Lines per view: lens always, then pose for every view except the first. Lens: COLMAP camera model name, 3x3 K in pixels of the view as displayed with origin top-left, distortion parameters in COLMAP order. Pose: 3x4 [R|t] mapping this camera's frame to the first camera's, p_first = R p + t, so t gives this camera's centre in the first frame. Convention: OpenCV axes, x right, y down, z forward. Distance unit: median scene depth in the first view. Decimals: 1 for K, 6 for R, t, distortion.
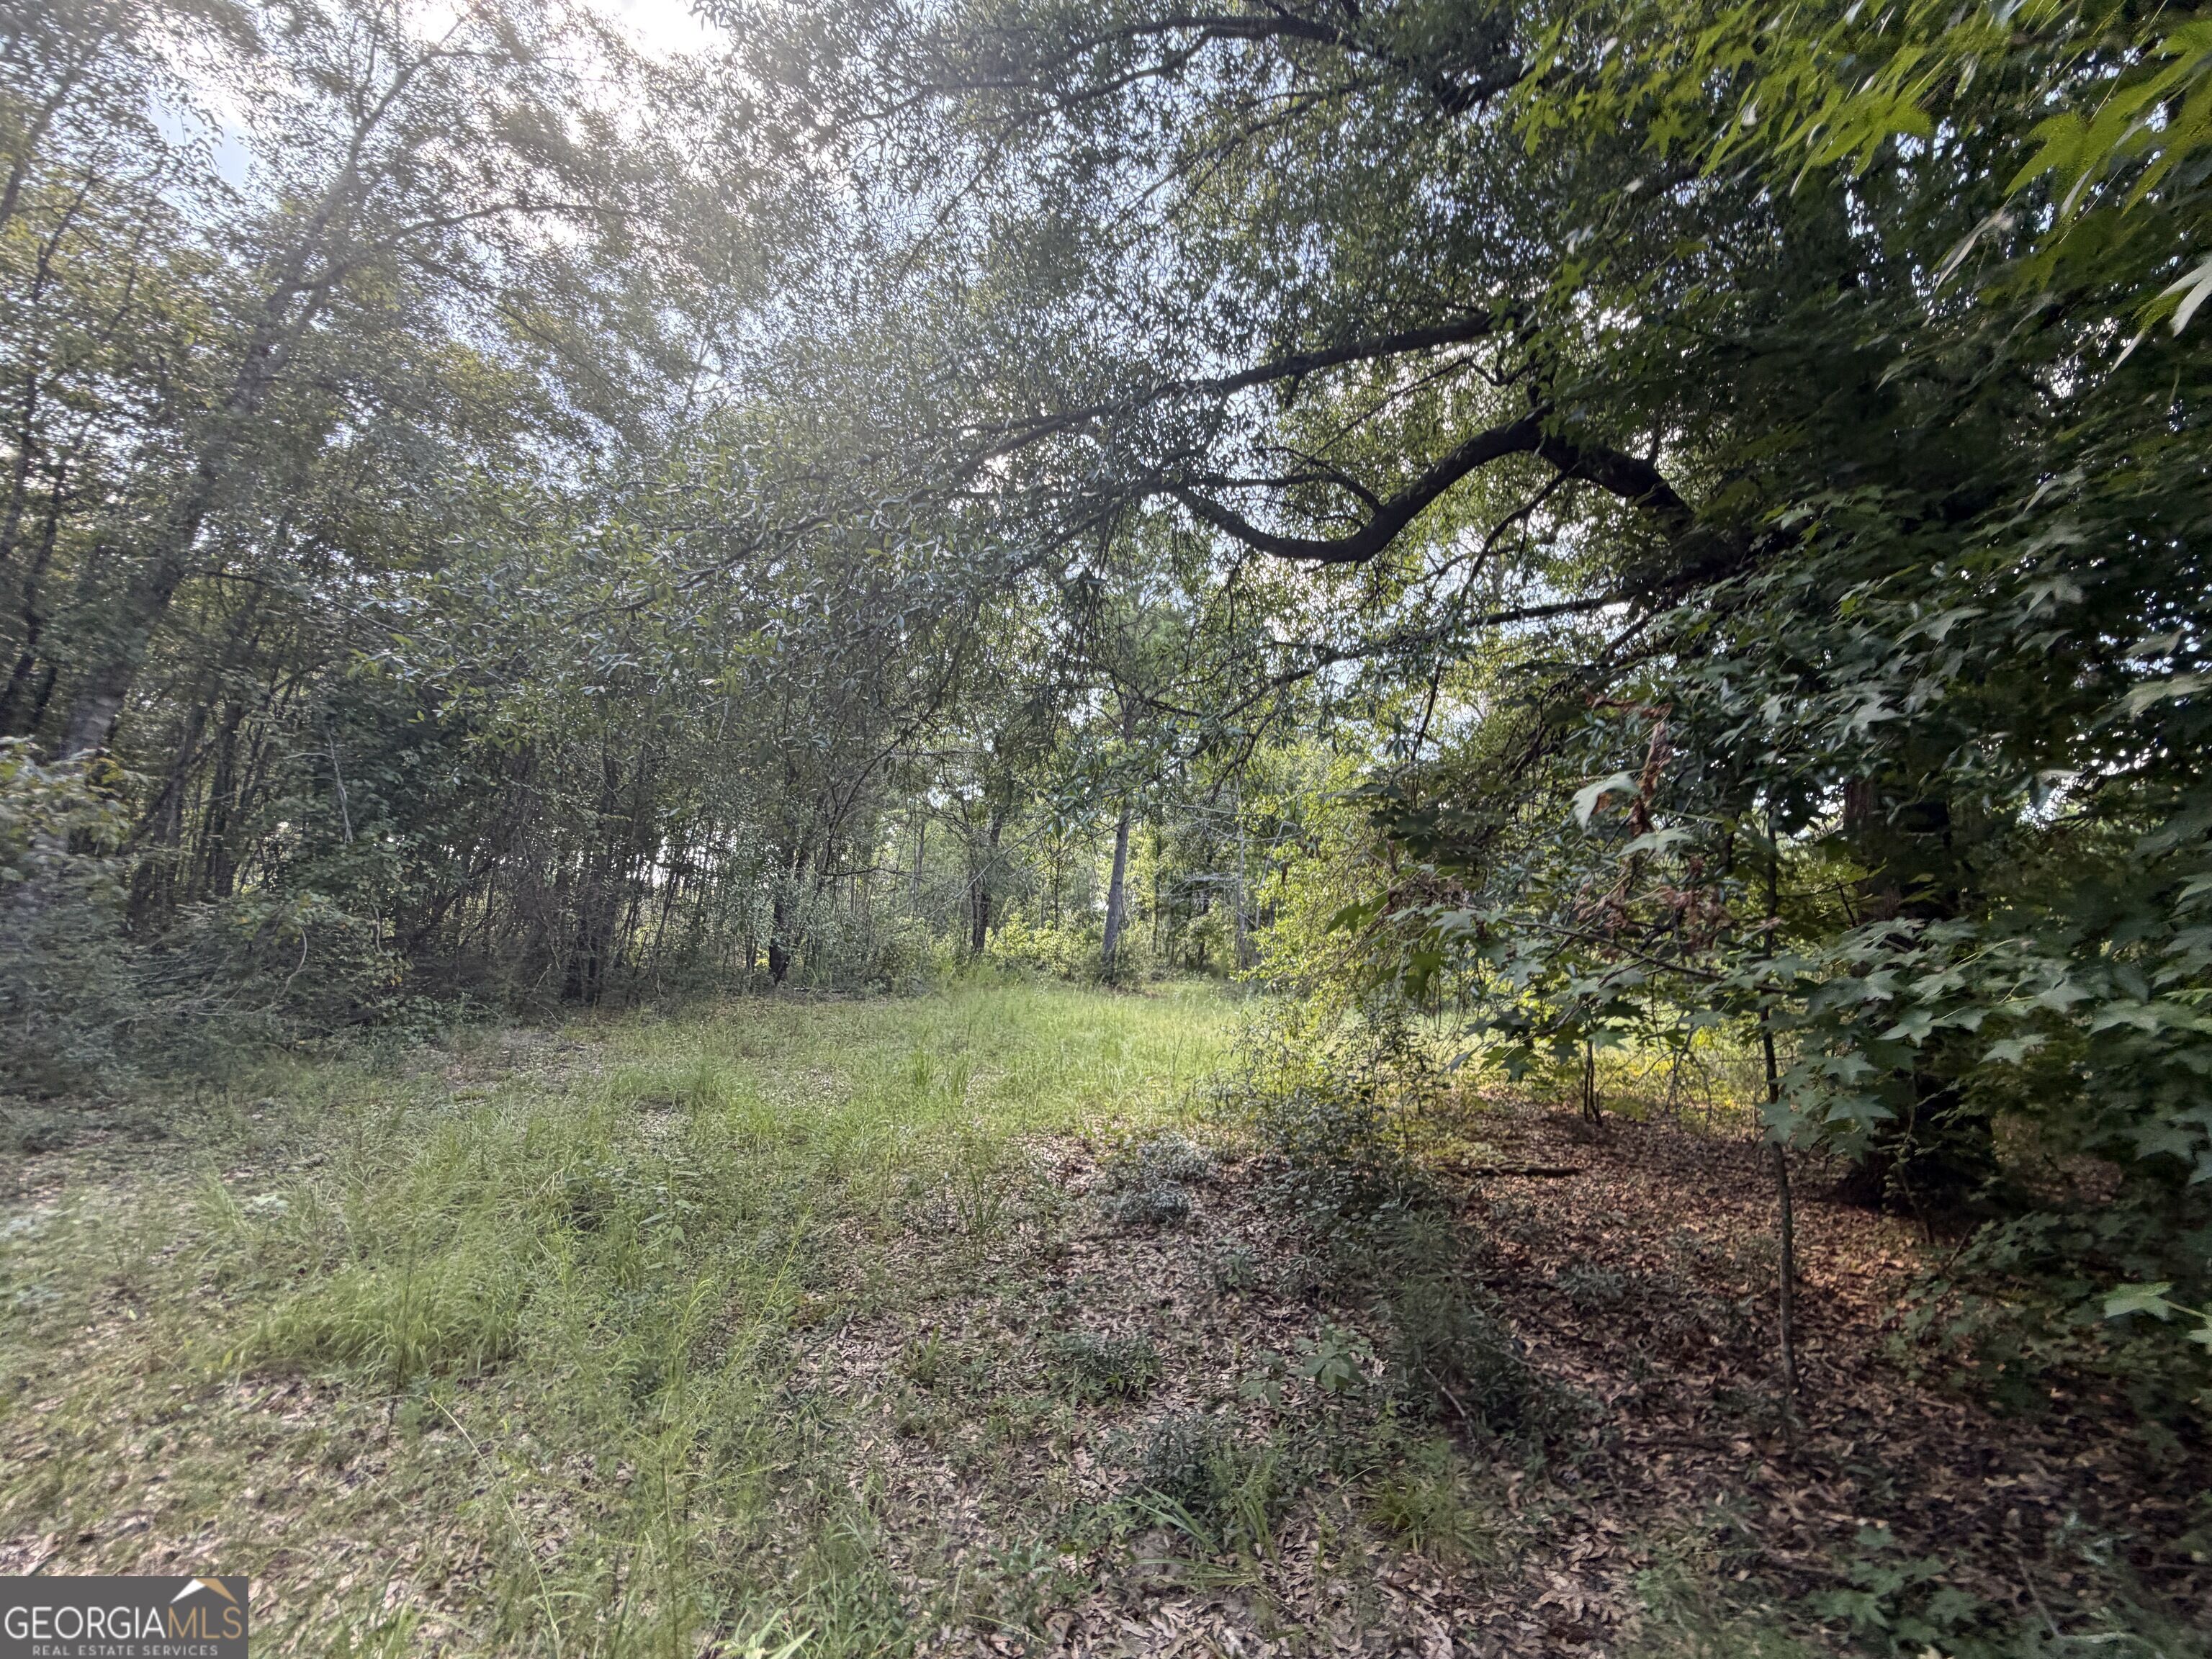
lens RADIAL K [[895.9, 0, 1107.1], [0, 895.9, 829.4], [0, 0, 1]] dist [0.001989, 0.000543]
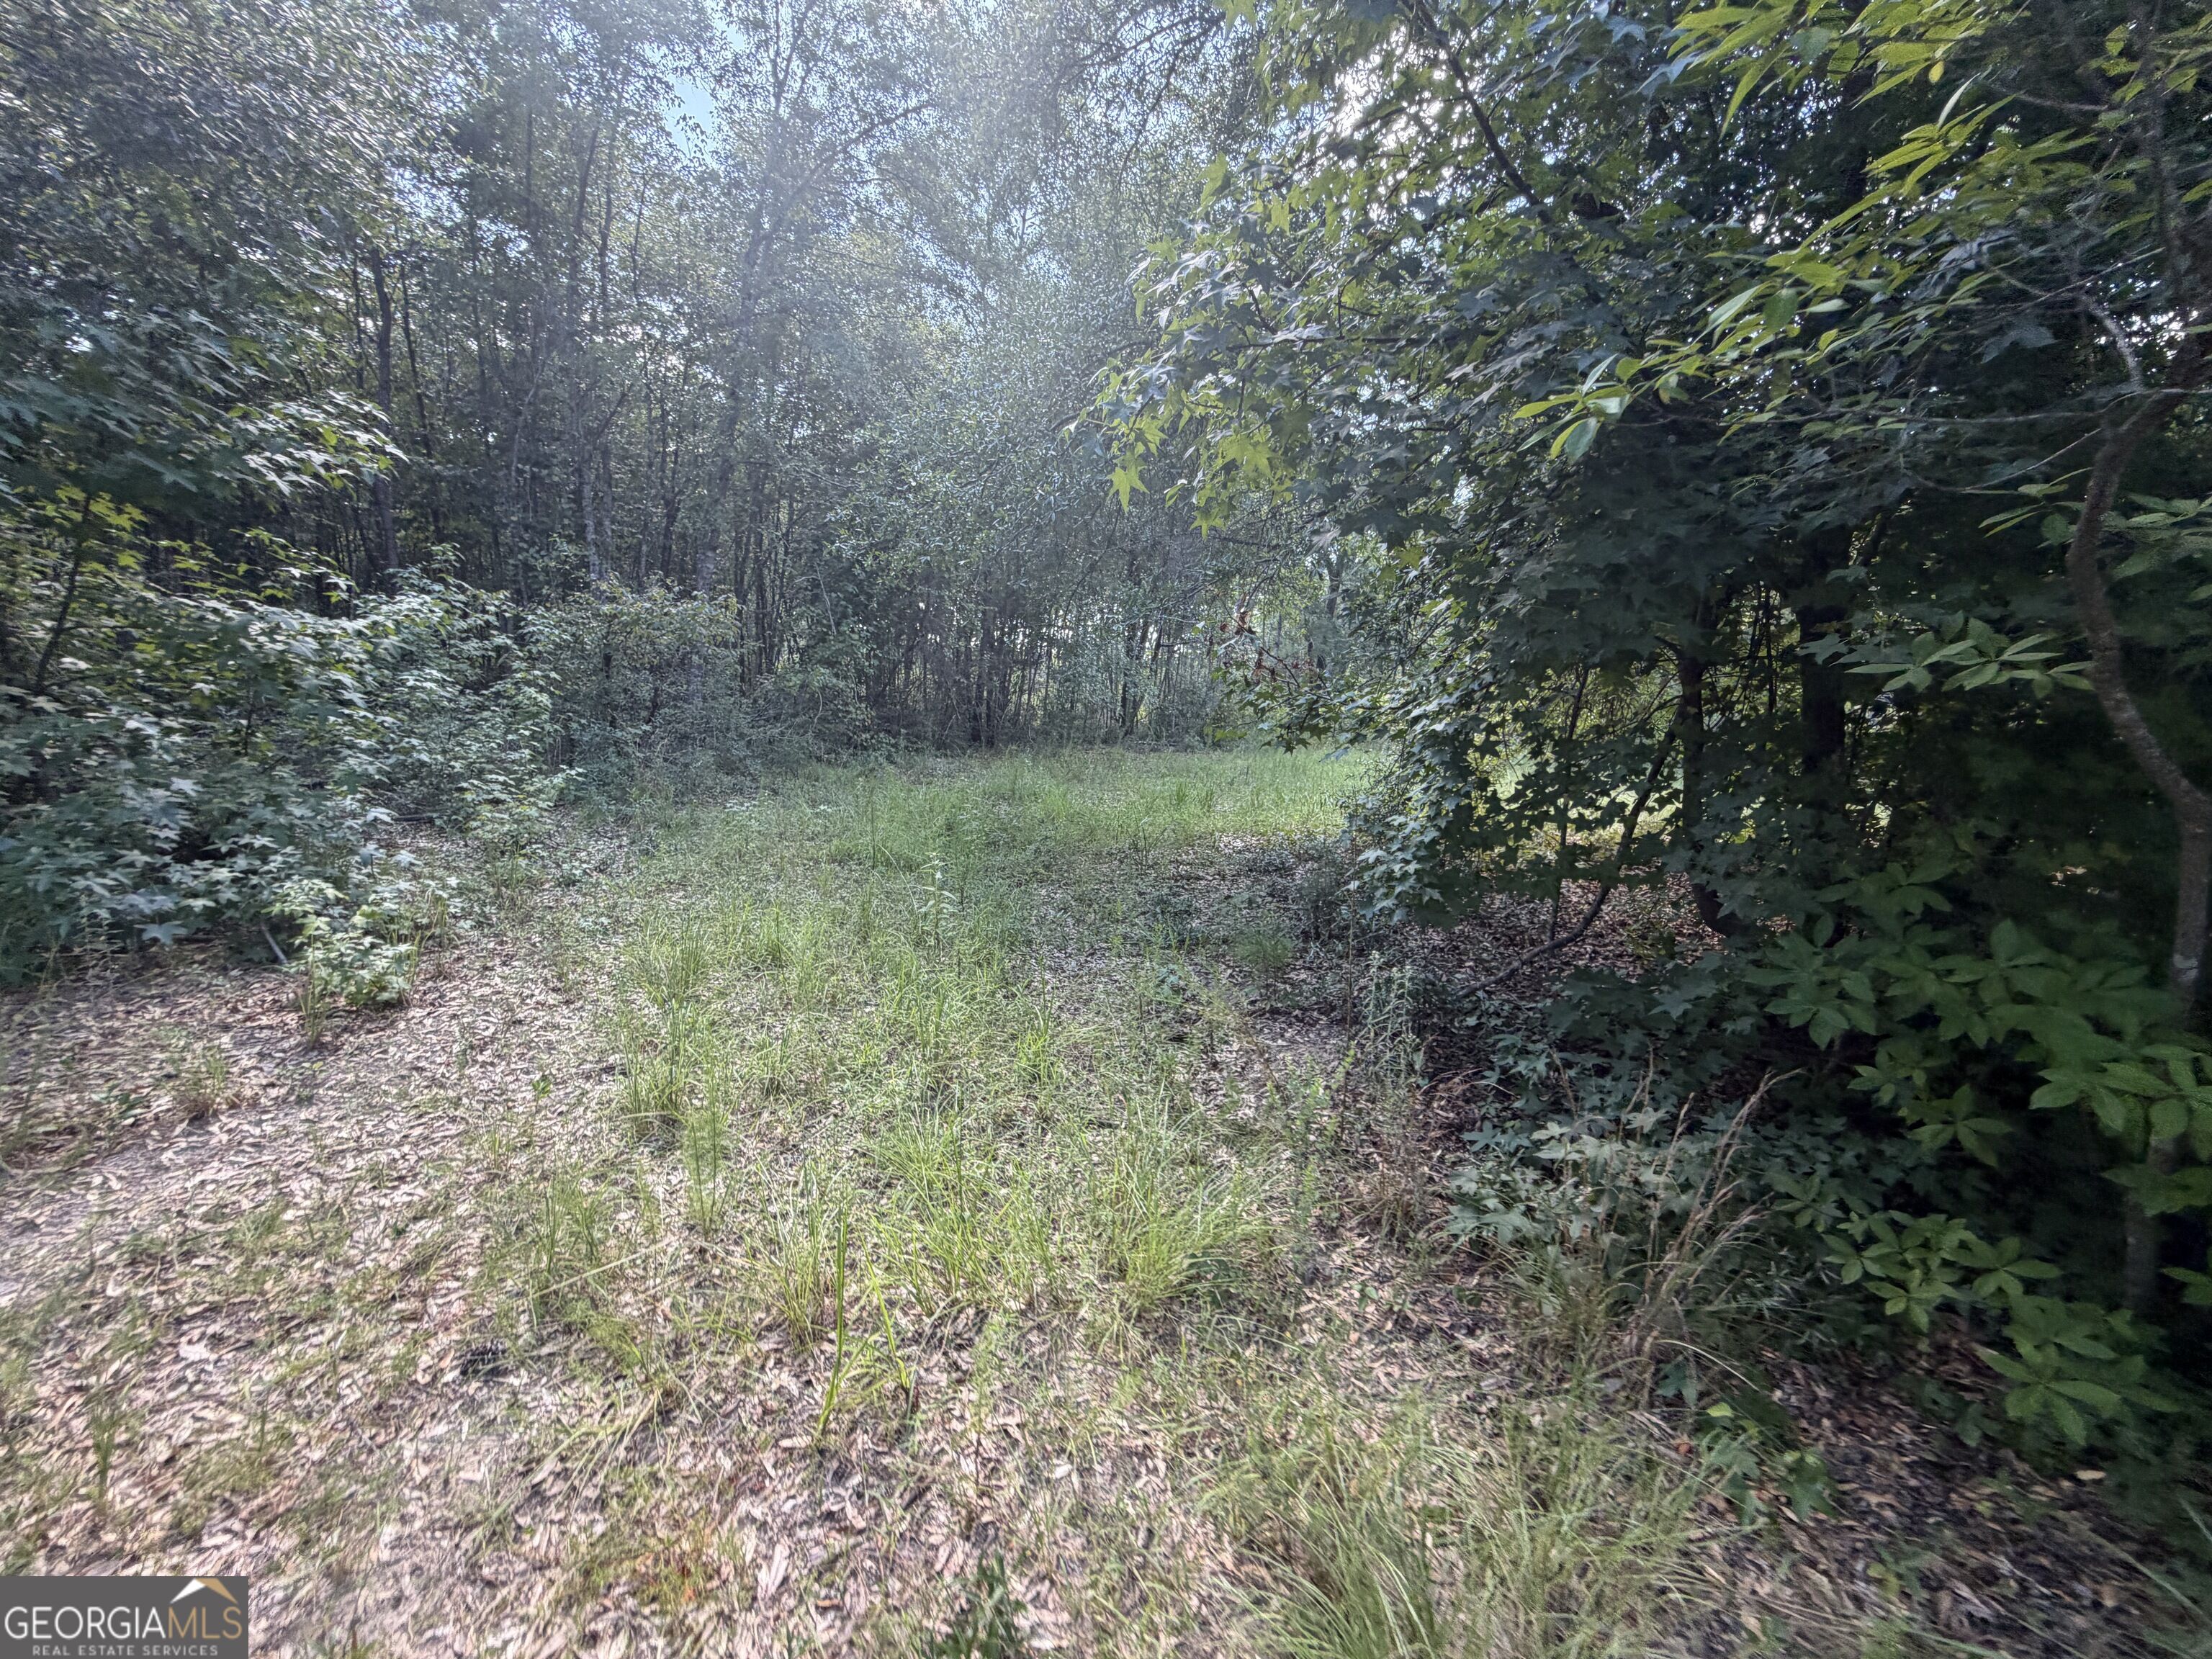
lens RADIAL K [[895.9, 0, 1106.8], [0, 895.9, 831.2], [0, 0, 1]] dist [0.001989, 0.000543]
pose [[0.916782, 0.063072, -0.394377, 0.248815], [0.042261, 0.966588, 0.252828, -0.030160], [0.397147, -0.248455, 0.883484, -0.300058]]
